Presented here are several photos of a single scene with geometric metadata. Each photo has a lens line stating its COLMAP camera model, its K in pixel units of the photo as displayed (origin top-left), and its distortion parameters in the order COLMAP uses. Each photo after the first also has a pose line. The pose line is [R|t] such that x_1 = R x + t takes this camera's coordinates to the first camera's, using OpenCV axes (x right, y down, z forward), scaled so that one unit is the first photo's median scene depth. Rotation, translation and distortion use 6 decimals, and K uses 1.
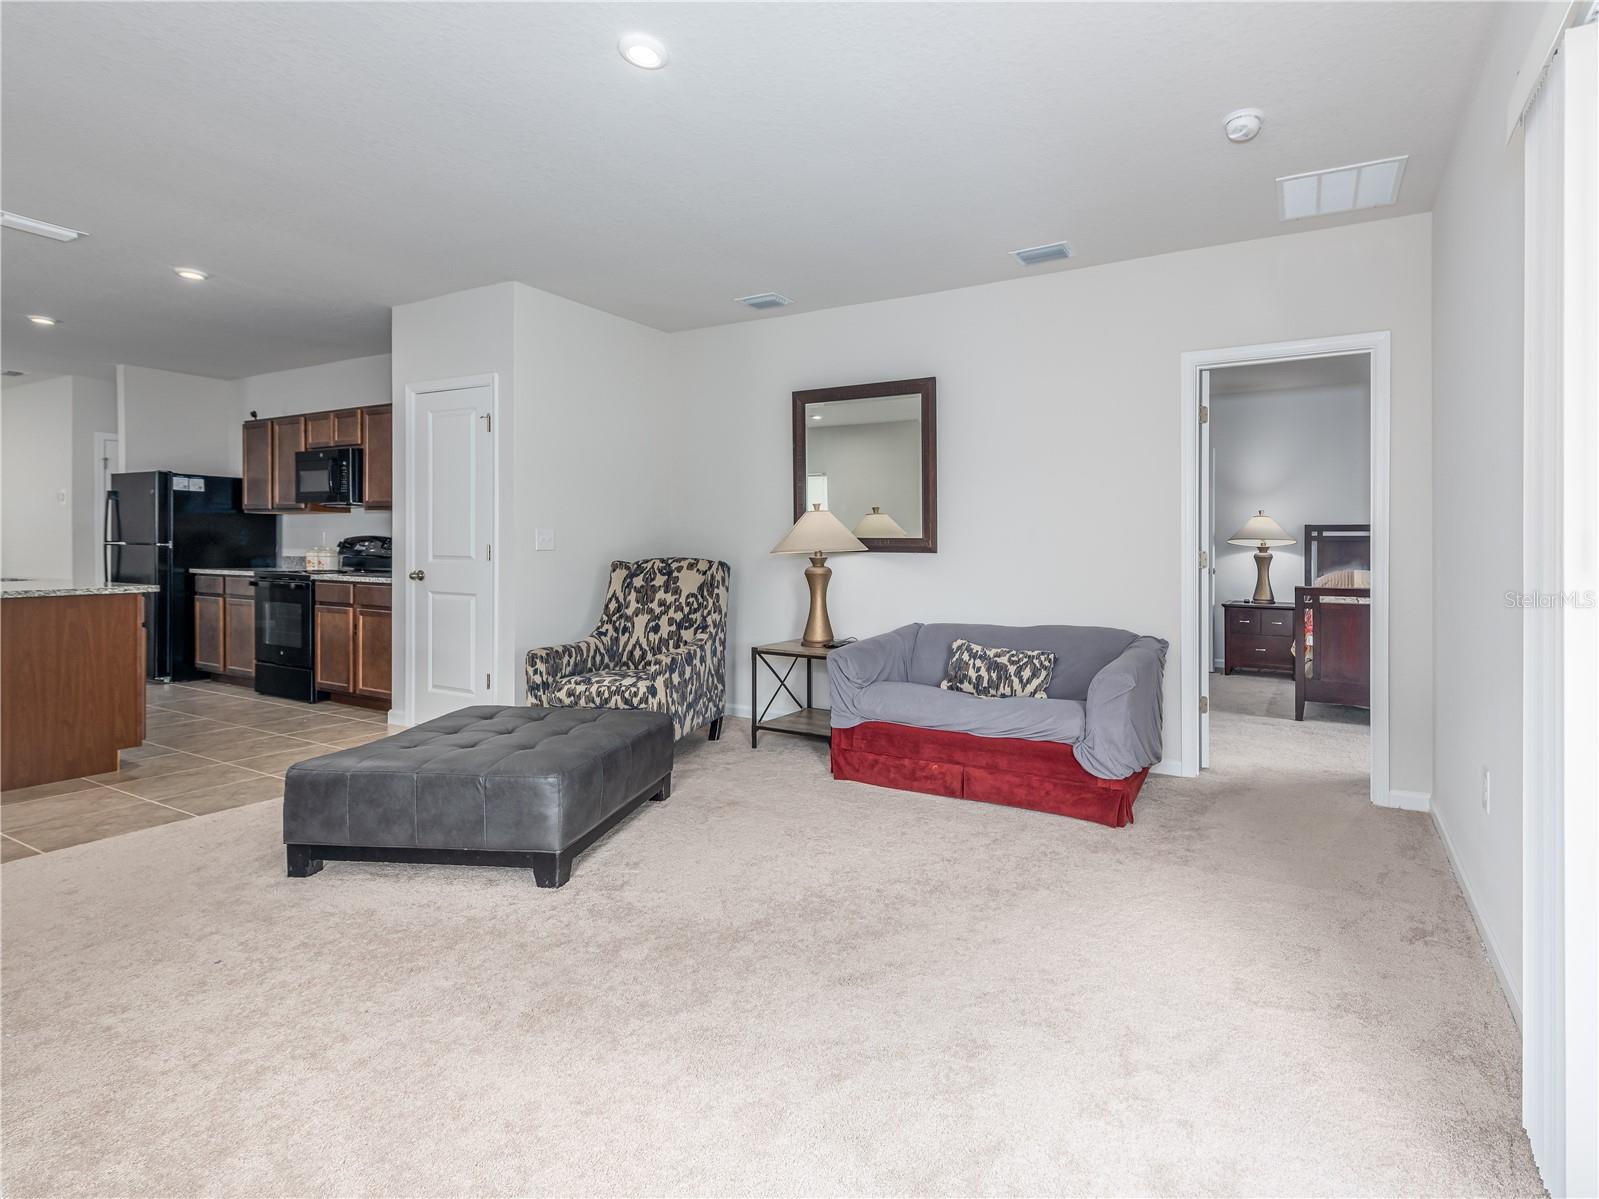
lens RADIAL K [[771.4, 0, 887.2], [0, 771.4, 544.3], [0, 0, 1]] dist [0.004058, 0.000103]
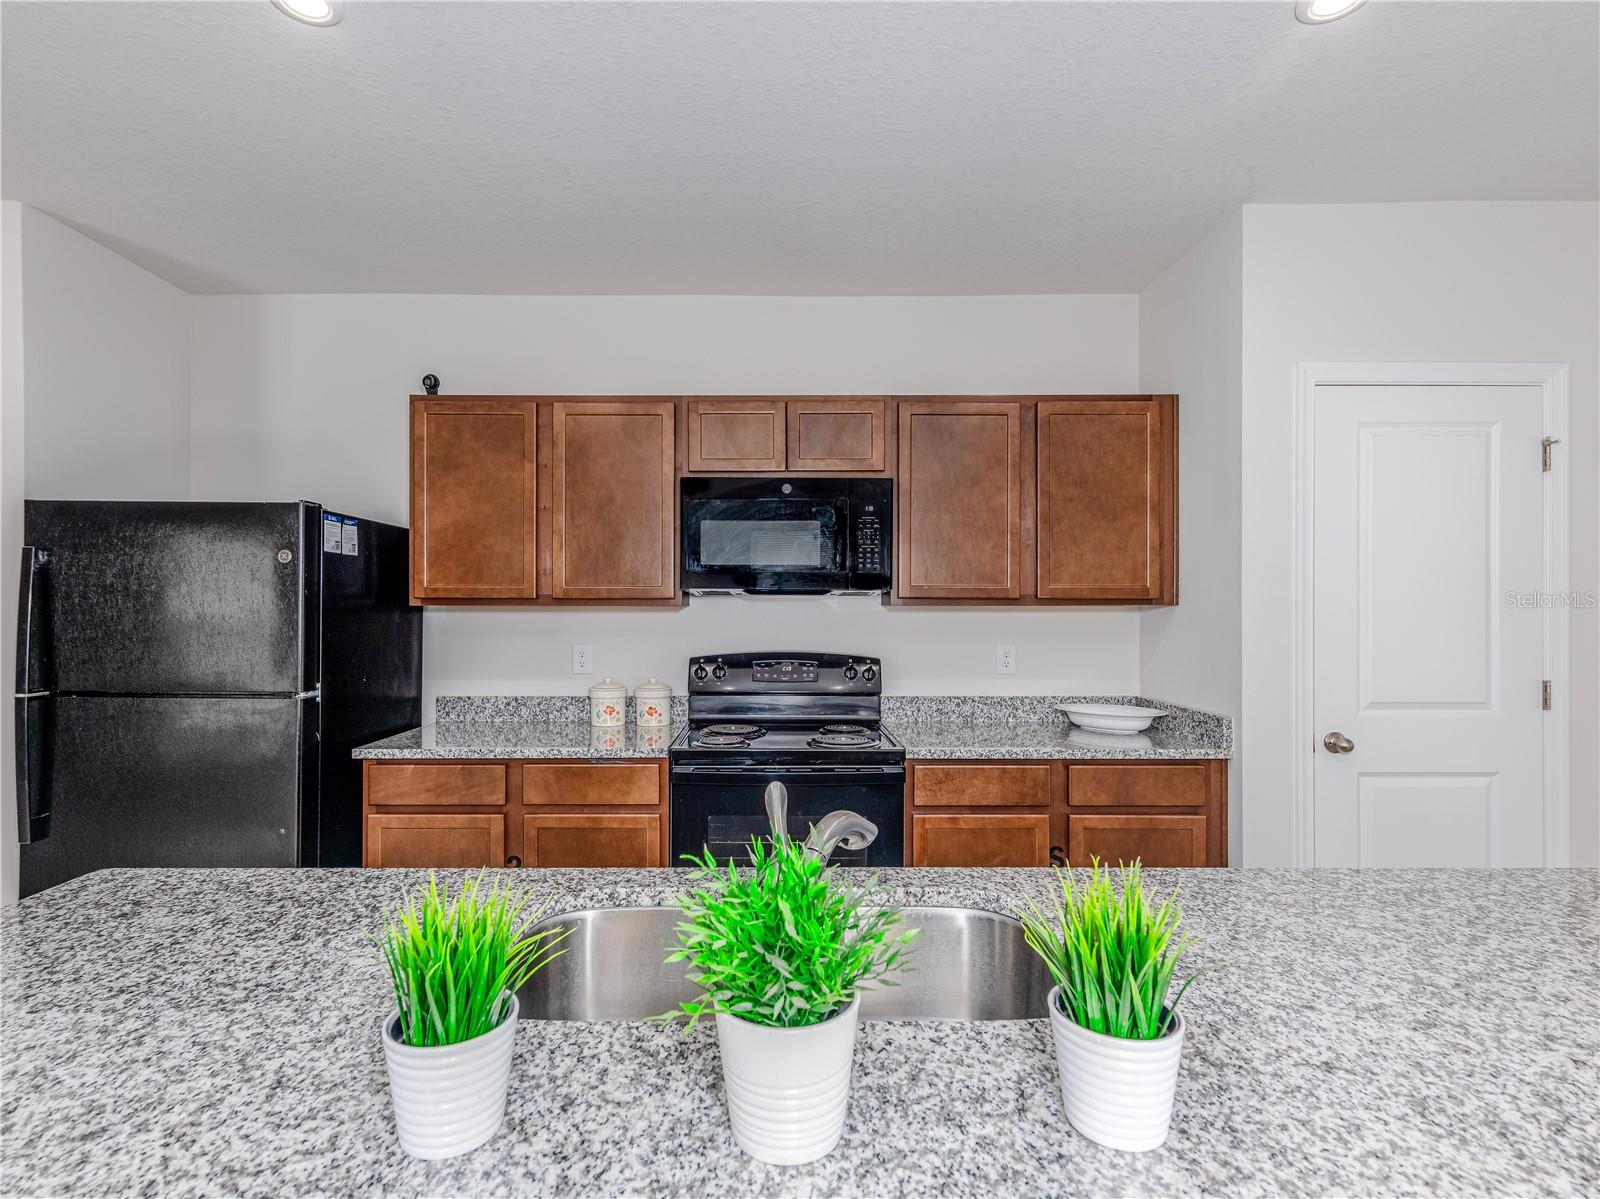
lens RADIAL K [[780.0, 0, 776.8], [0, 780.0, 606.2], [0, 0, 1]] dist [0.011503, -0.000158]
pose [[0.890731, -0.006493, 0.454484, -0.916798], [0.008594, 0.999960, -0.002558, -0.040510], [-0.454449, 0.006184, 0.890751, 0.555518]]
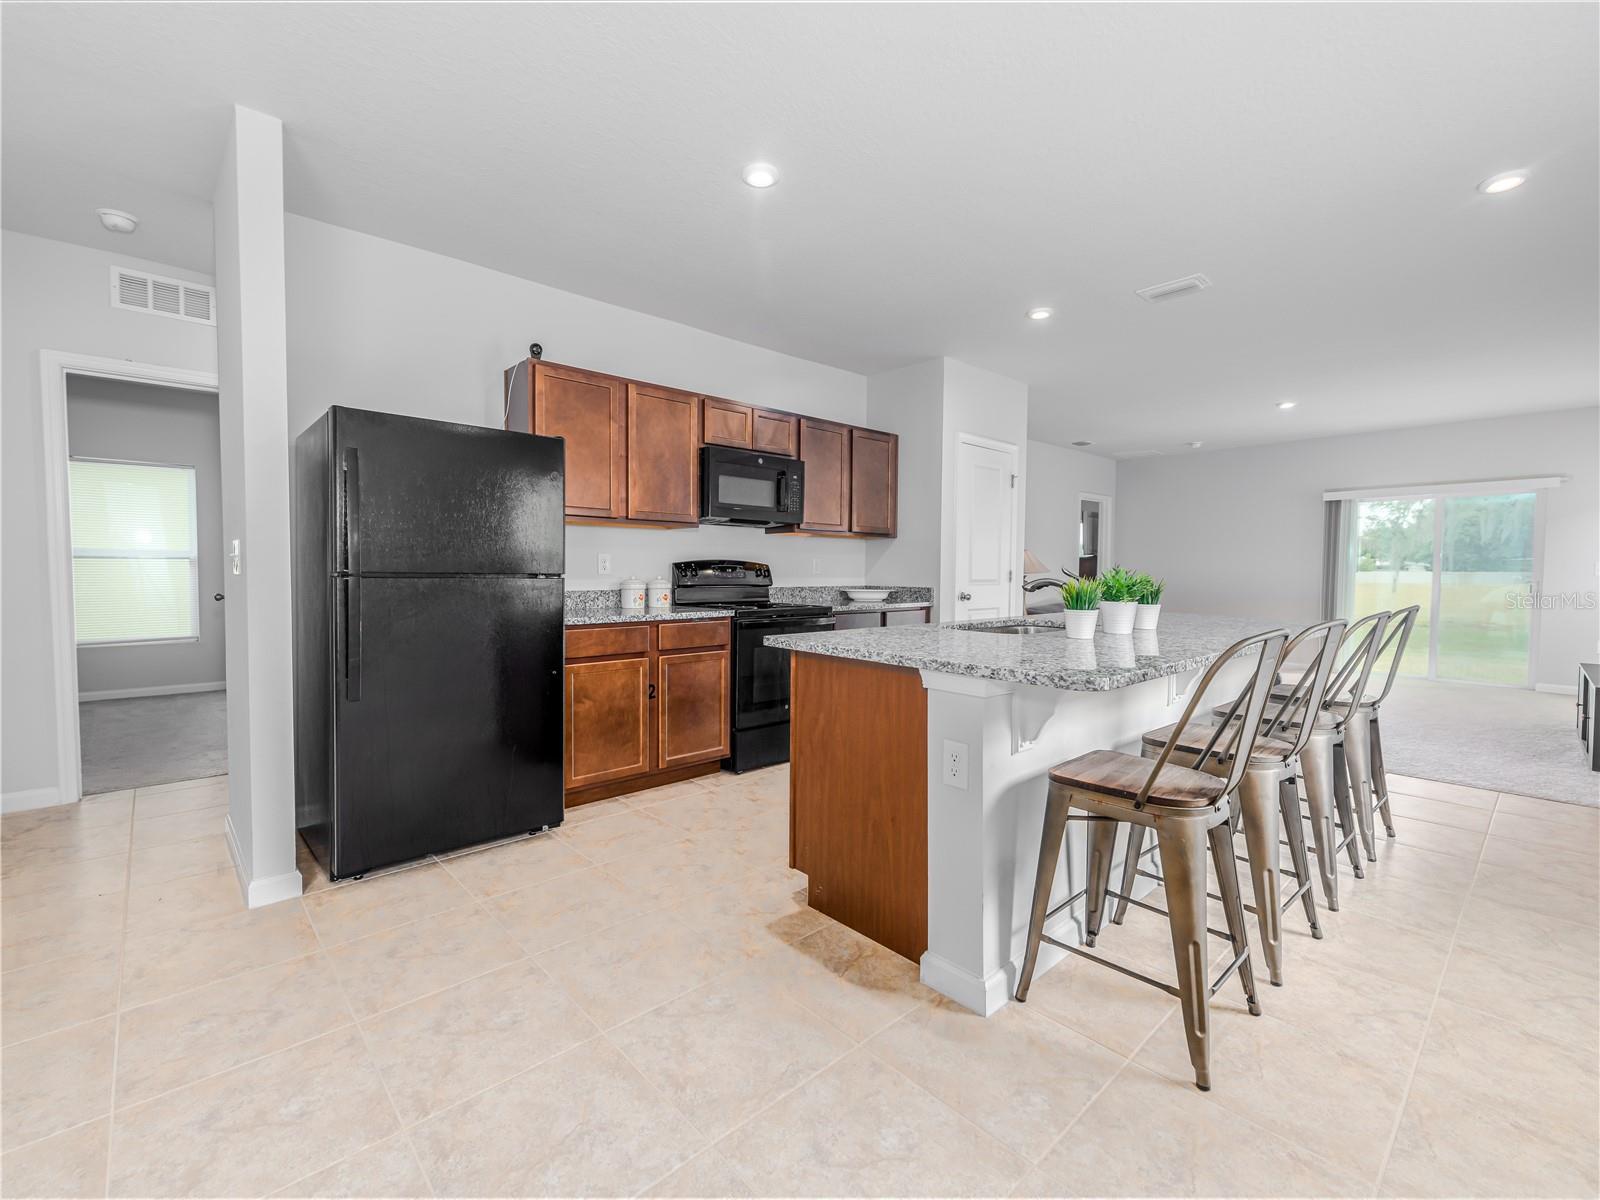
lens RADIAL K [[697.6, 0, 774.1], [0, 697.6, 590.5], [0, 0, 1]] dist [0.005866, 0.000123]
pose [[0.365159, -0.036818, 0.930217, -1.351763], [-0.003166, 0.999163, 0.040790, -0.009864], [-0.930940, -0.017840, 0.364737, 0.691514]]
